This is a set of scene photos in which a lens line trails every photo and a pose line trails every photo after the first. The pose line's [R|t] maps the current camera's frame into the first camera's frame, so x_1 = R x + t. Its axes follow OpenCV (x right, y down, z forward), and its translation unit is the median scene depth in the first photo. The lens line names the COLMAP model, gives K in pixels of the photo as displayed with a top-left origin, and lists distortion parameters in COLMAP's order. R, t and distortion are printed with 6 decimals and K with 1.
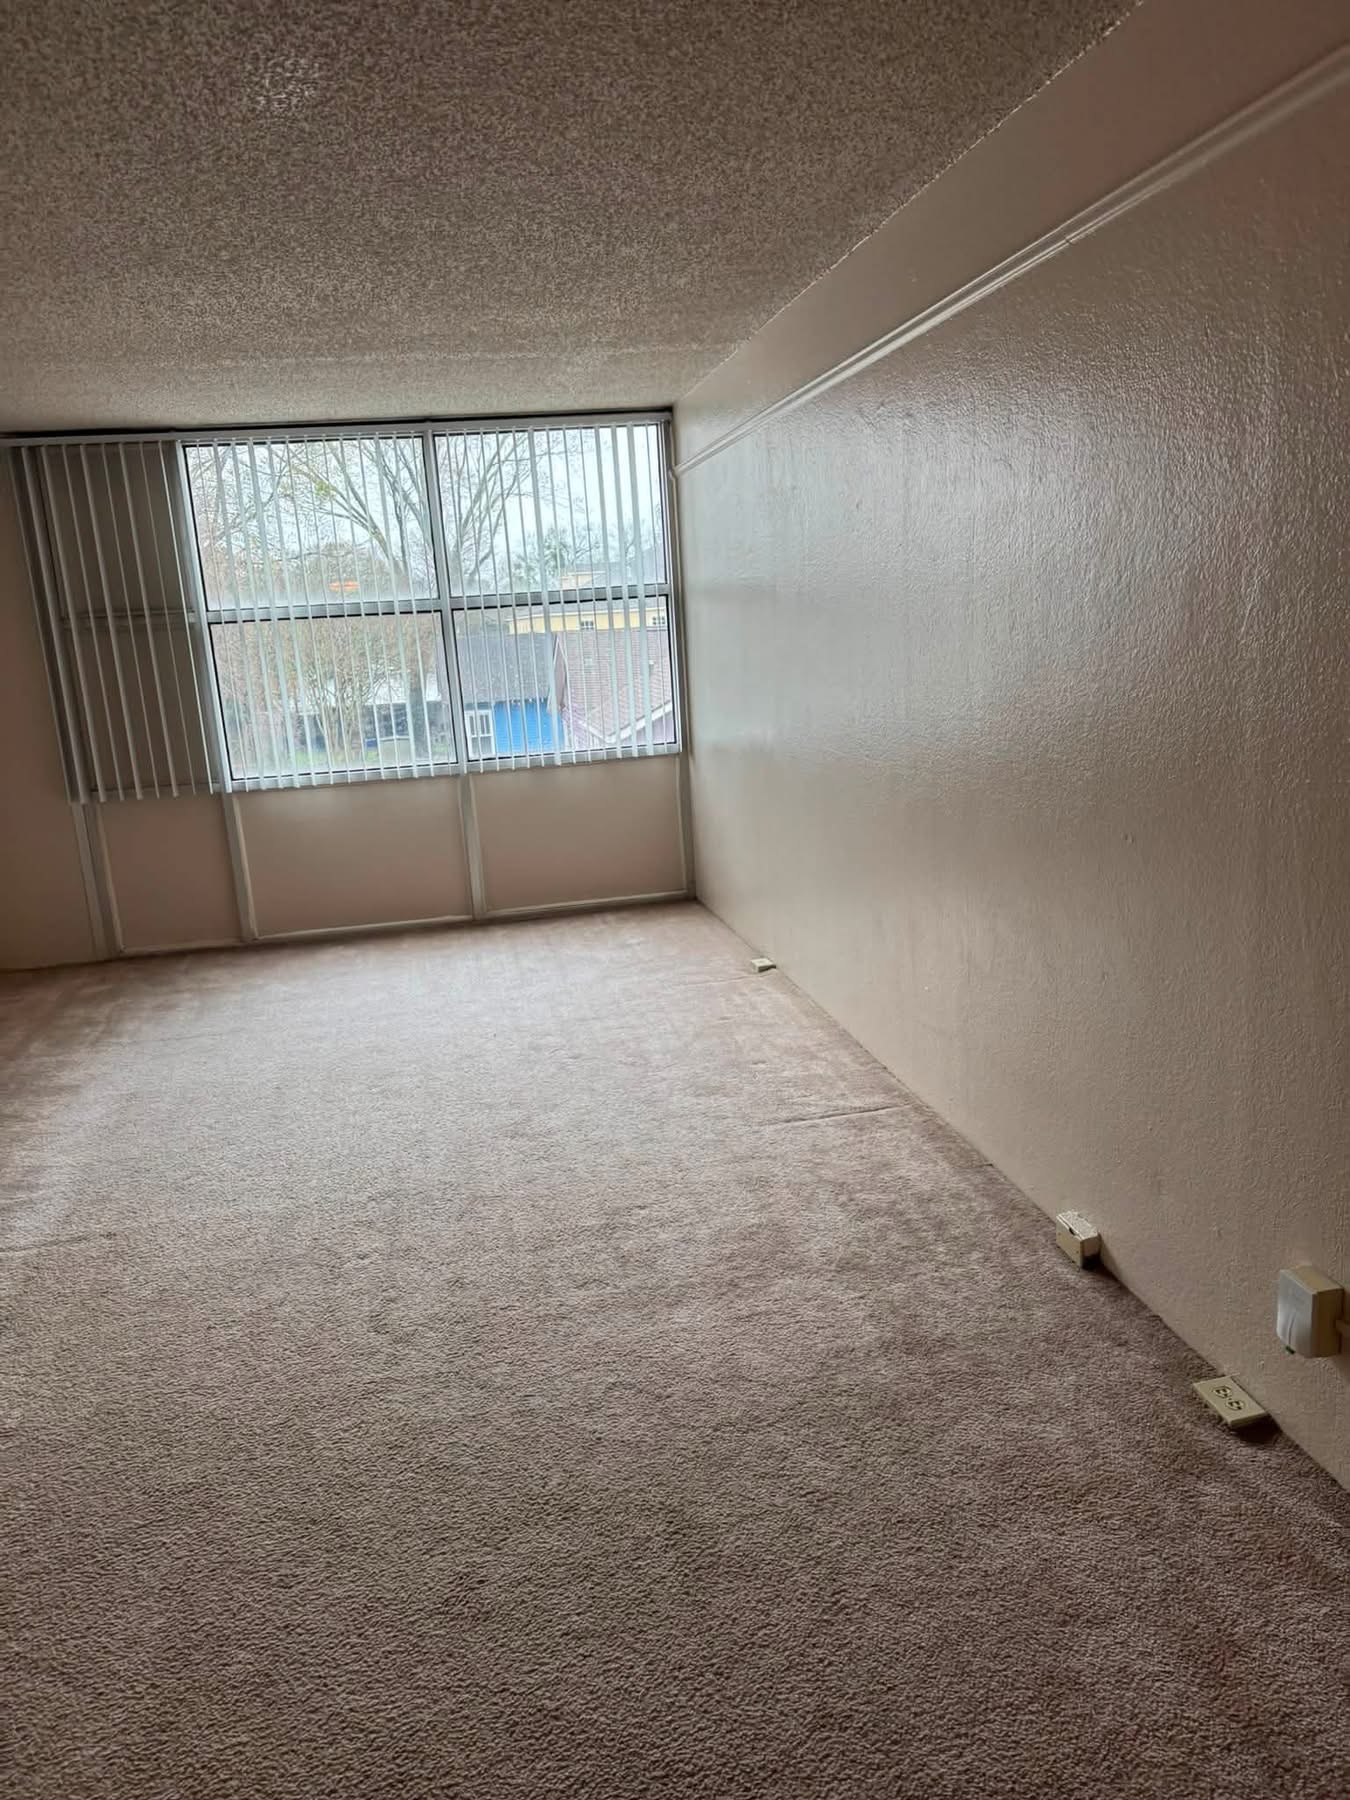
lens RADIAL K [[1208.1, 0, 665.5], [0, 1208.1, 912.0], [0, 0, 1]] dist [0.103047, -0.182470]
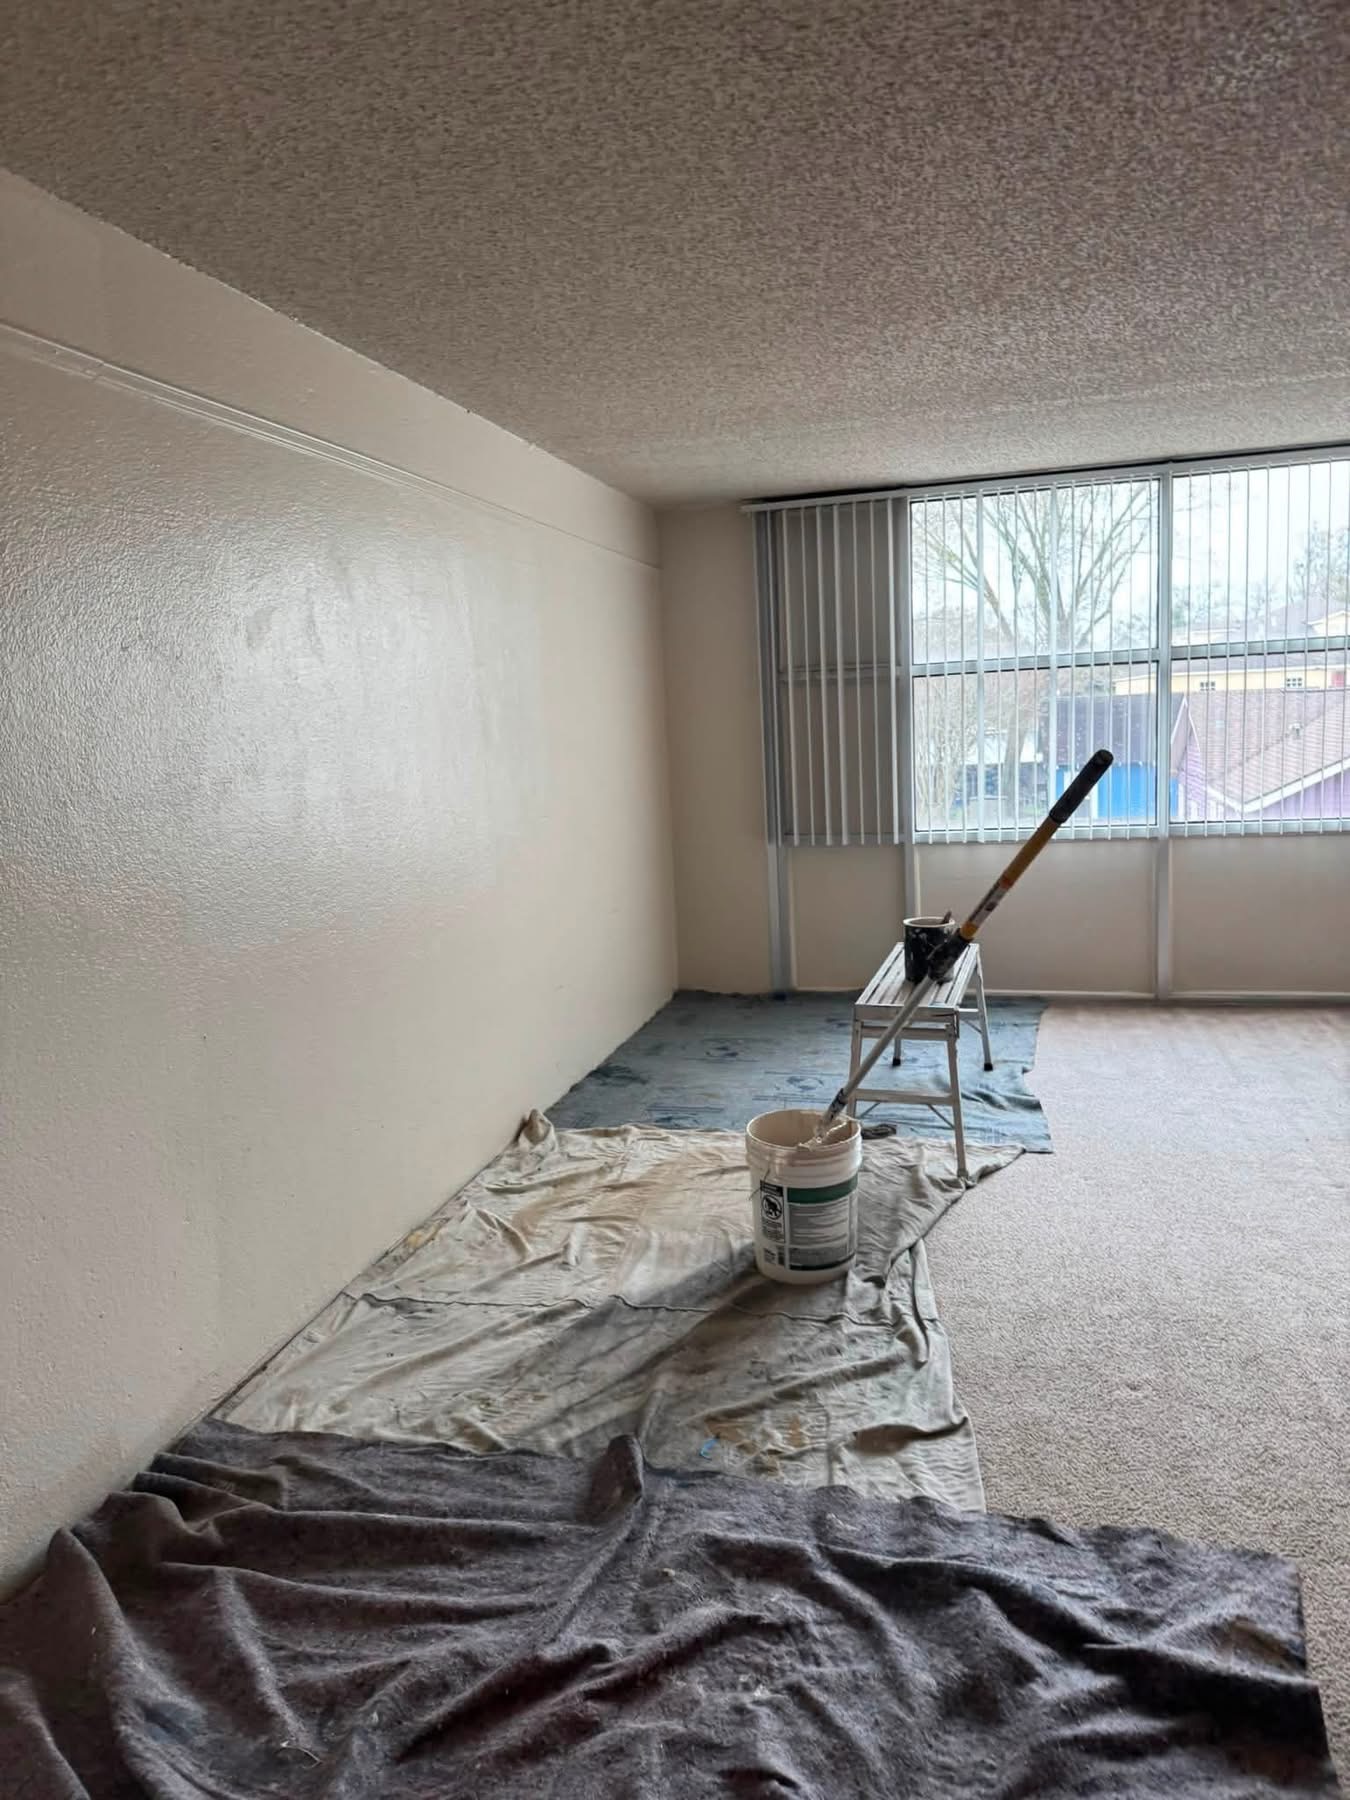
lens RADIAL K [[1214.4, 0, 675.0], [0, 1214.4, 900.0], [0, 0, 1]] dist [0.006007, -0.072683]
pose [[0.898175, 0.078782, -0.432523, -0.101594], [-0.103657, 0.994025, -0.034195, 0.001384], [0.427244, 0.075547, 0.900974, 0.033396]]
